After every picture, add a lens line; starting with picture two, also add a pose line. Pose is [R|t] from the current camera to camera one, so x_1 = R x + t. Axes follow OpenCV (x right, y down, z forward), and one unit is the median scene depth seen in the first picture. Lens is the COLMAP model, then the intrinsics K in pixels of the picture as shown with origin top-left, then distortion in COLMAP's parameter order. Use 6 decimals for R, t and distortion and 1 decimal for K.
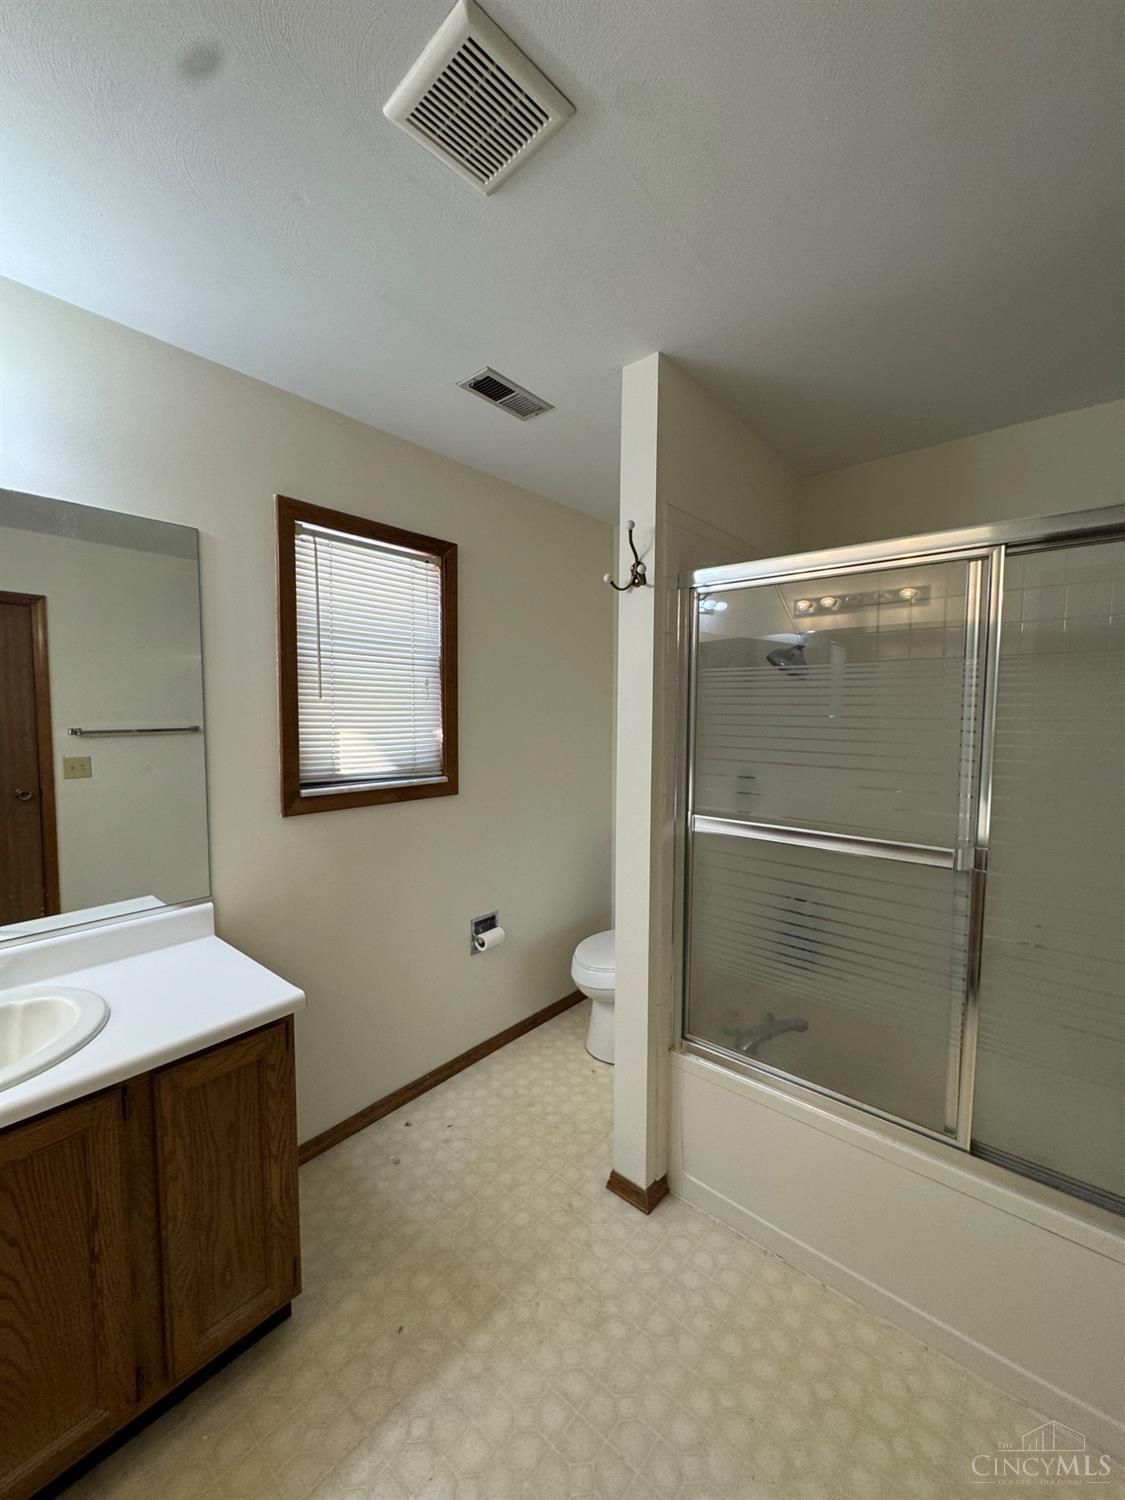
lens RADIAL K [[601.9, 0, 562.5], [0, 601.9, 750.0], [0, 0, 1]] dist [-0.002118, 0.000622]
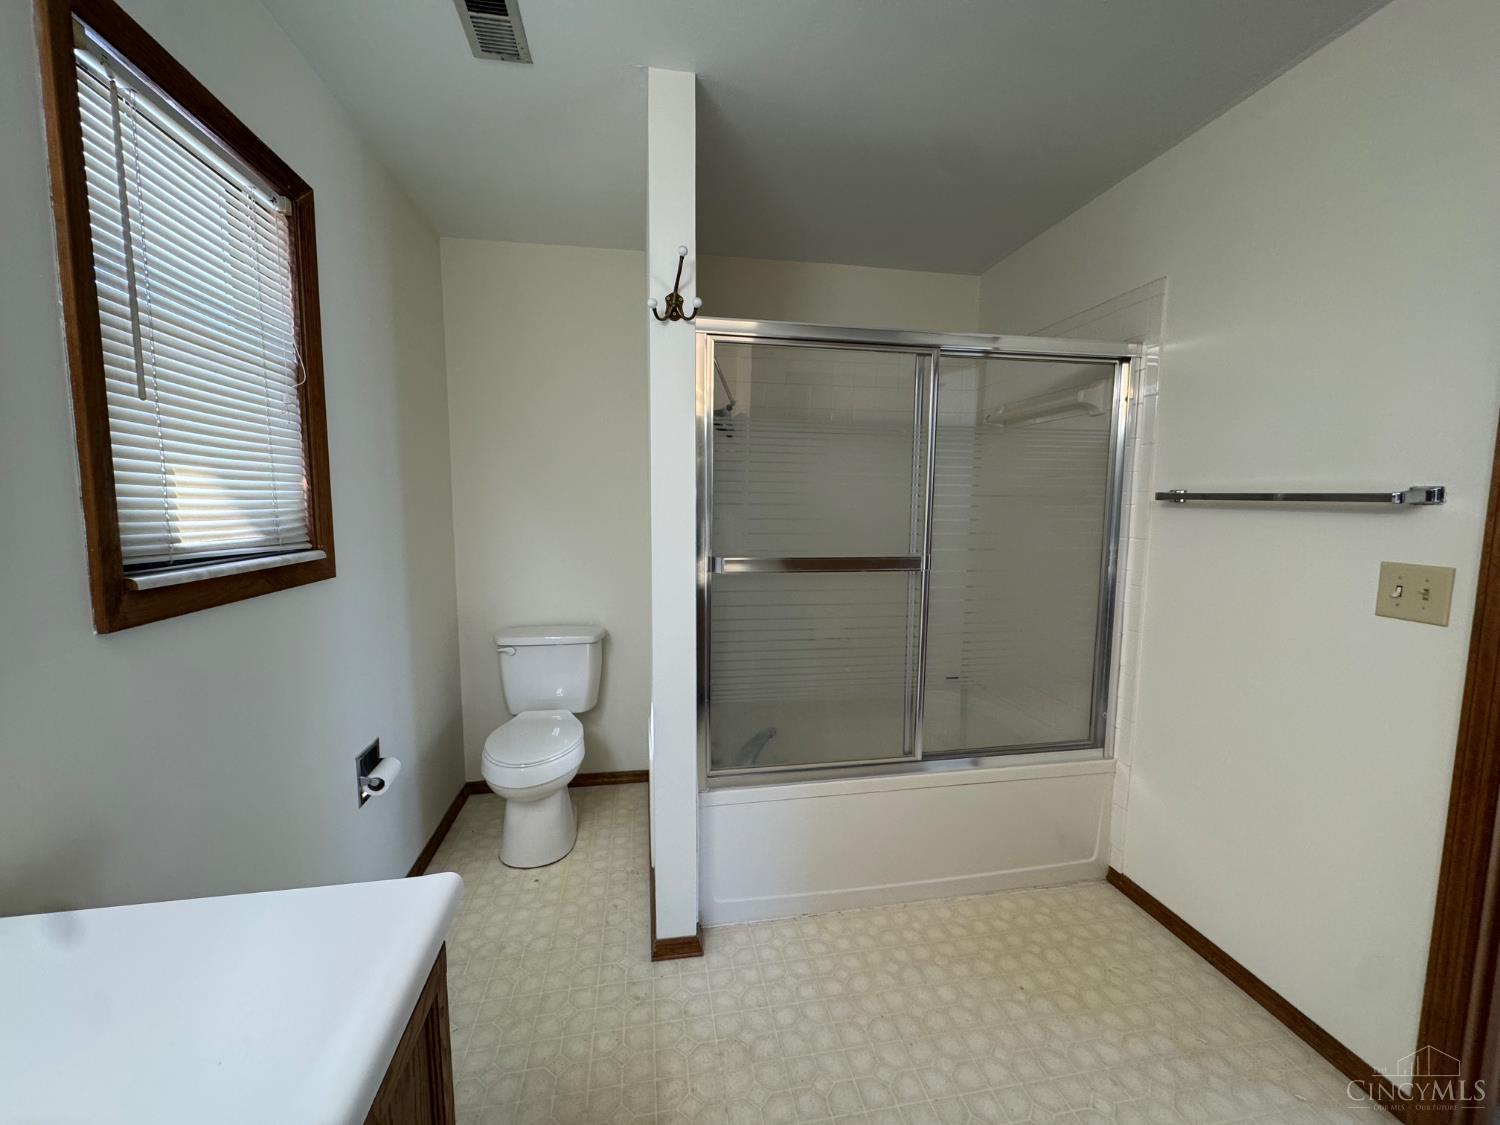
lens RADIAL K [[605.8, 0, 750.0], [0, 605.8, 562.5], [0, 0, 1]] dist [0.003134, 0.000376]
pose [[0.631300, -0.081144, 0.771282, -0.519952], [0.048840, 0.996697, 0.064884, 0.047328], [-0.773999, -0.003292, 0.633178, 0.279912]]
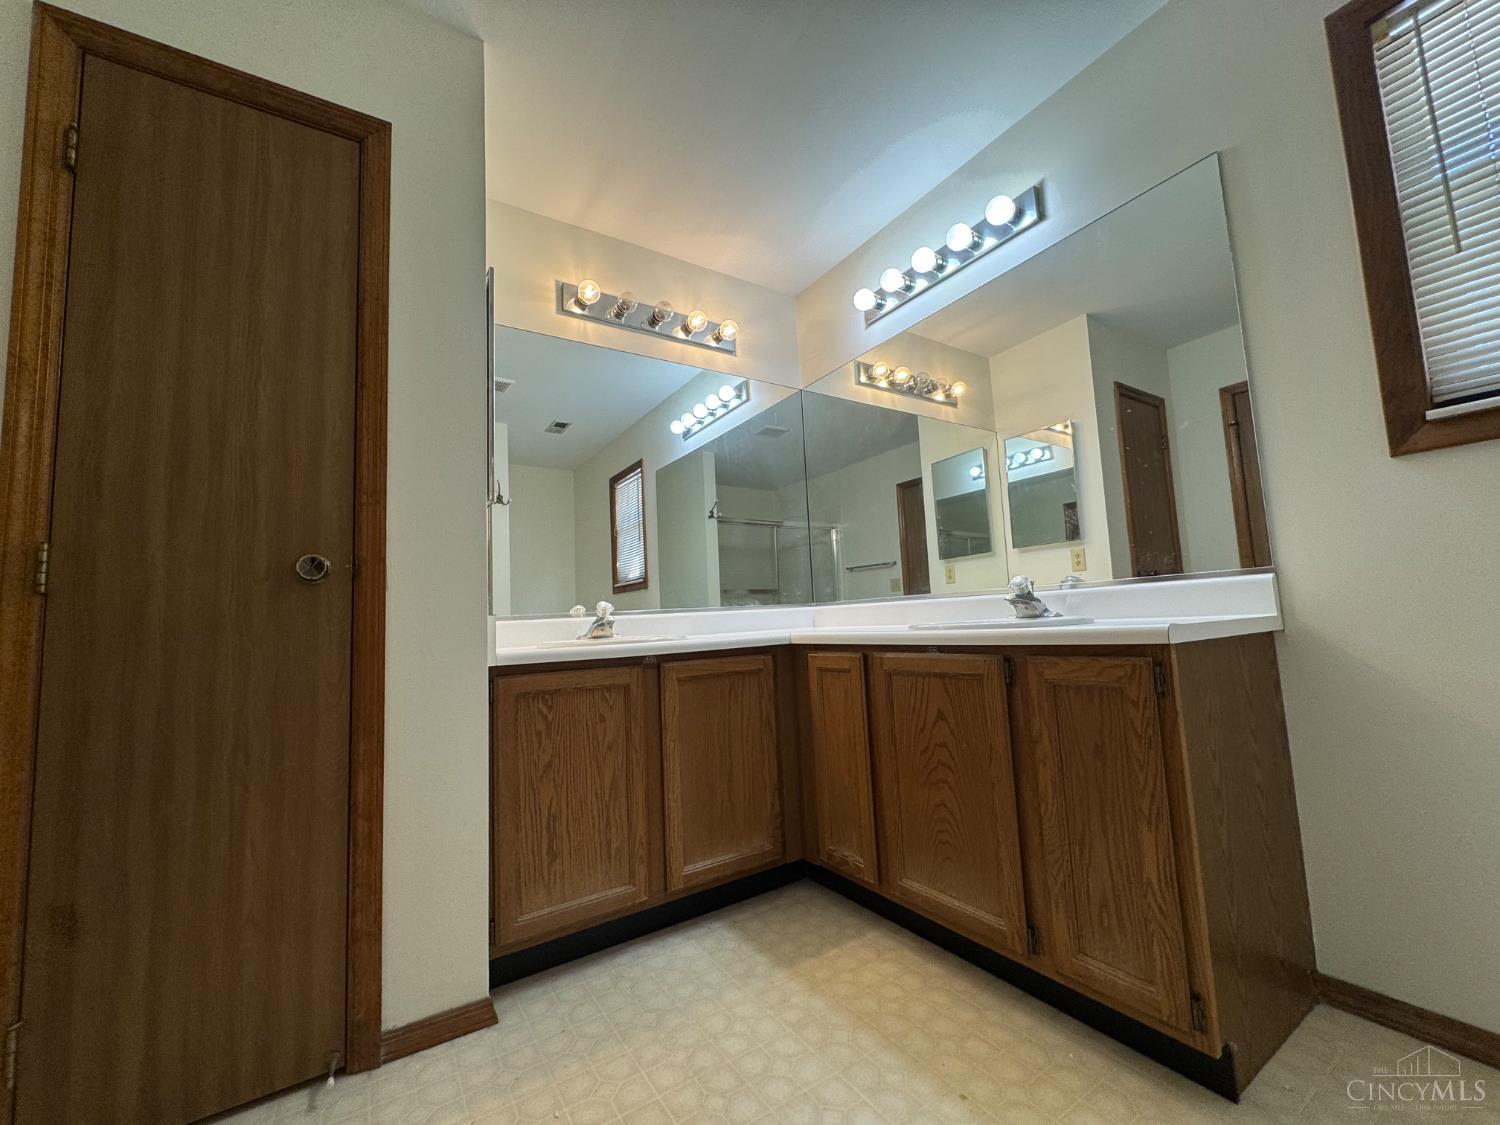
lens RADIAL K [[601.9, 0, 750.0], [0, 601.9, 562.5], [0, 0, 1]] dist [-0.002118, 0.000622]
pose [[-0.285942, -0.084713, -0.954495, 0.358284], [-0.016875, 0.996375, -0.083375, 0.296721], [0.958098, -0.007733, -0.286335, 0.525302]]
